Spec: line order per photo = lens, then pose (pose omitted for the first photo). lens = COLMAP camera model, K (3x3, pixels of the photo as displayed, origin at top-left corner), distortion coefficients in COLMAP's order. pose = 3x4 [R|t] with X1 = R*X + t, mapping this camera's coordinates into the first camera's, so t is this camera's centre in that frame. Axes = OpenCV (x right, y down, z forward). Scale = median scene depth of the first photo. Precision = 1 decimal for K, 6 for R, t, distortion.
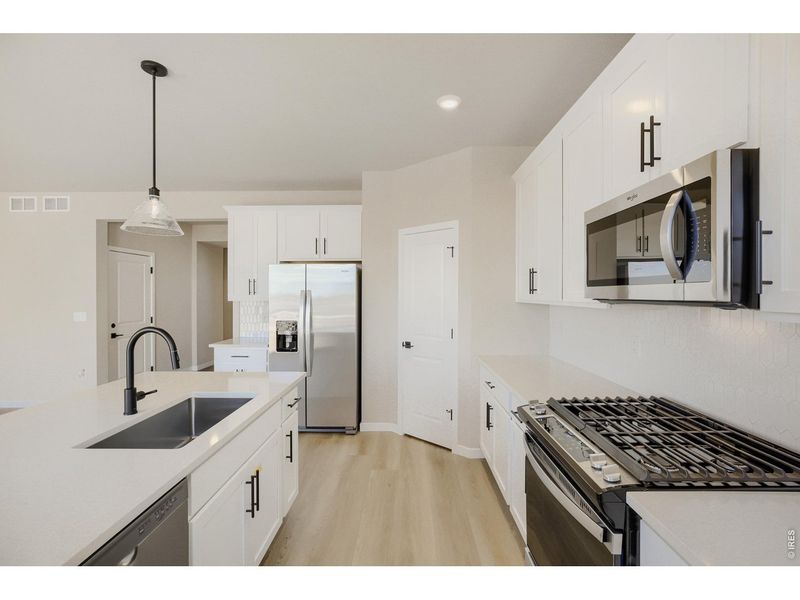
lens RADIAL K [[364.8, 0, 400.0], [0, 364.8, 300.0], [0, 0, 1]] dist [0.000656, -0.000038]
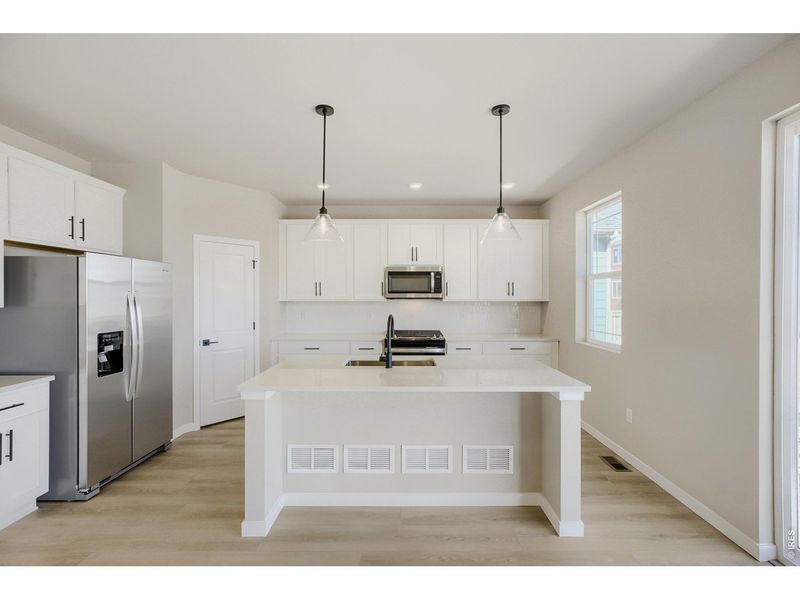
lens RADIAL K [[364.8, 0, 400.0], [0, 364.8, 300.0], [0, 0, 1]] dist [0.000656, -0.000038]
pose [[-0.022305, -0.009435, 0.999707, -1.206068], [0.018738, 0.999776, 0.009853, -0.004692], [-0.999576, 0.018952, -0.022123, 0.496593]]
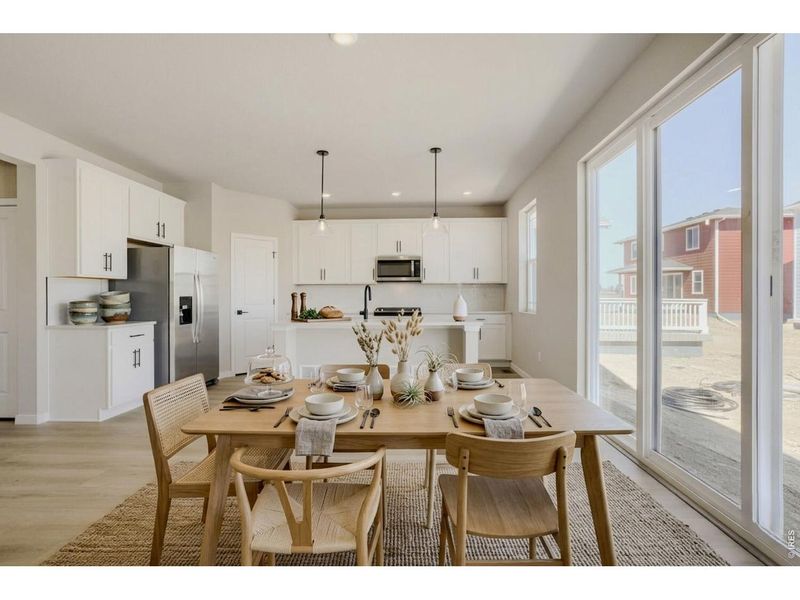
lens RADIAL K [[389.3, 0, 404.0], [0, 389.3, 296.5], [0, 0, 1]] dist [-0.003584, -0.000257]
pose [[0.012320, -0.000175, 0.999924, -1.721765], [0.024355, 0.999703, -0.000125, 0.083843], [-0.999627, 0.024355, 0.012320, 0.355094]]
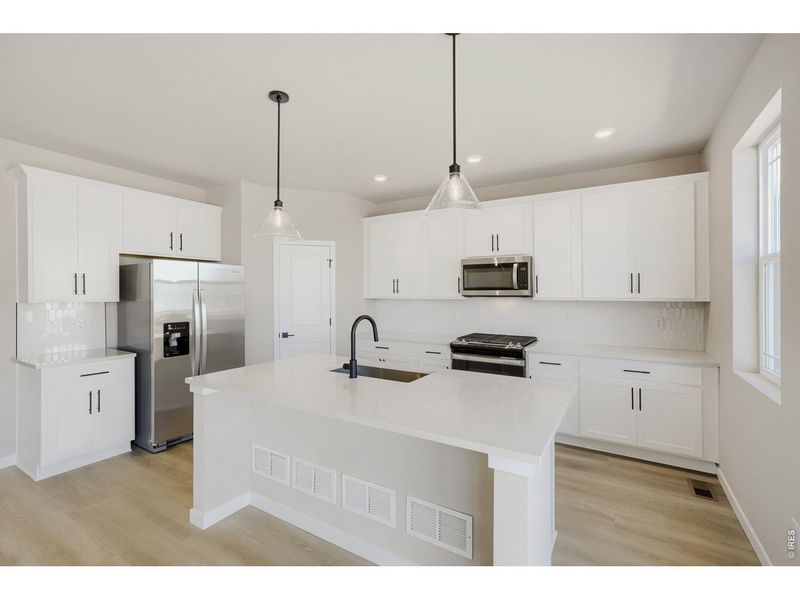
lens RADIAL K [[364.8, 0, 400.0], [0, 364.8, 300.0], [0, 0, 1]] dist [0.000656, -0.000038]
pose [[0.503079, -0.014062, 0.864126, -0.932878], [0.015774, 0.999850, 0.007087, 0.003080], [-0.864097, 0.010065, 0.503225, 0.064850]]
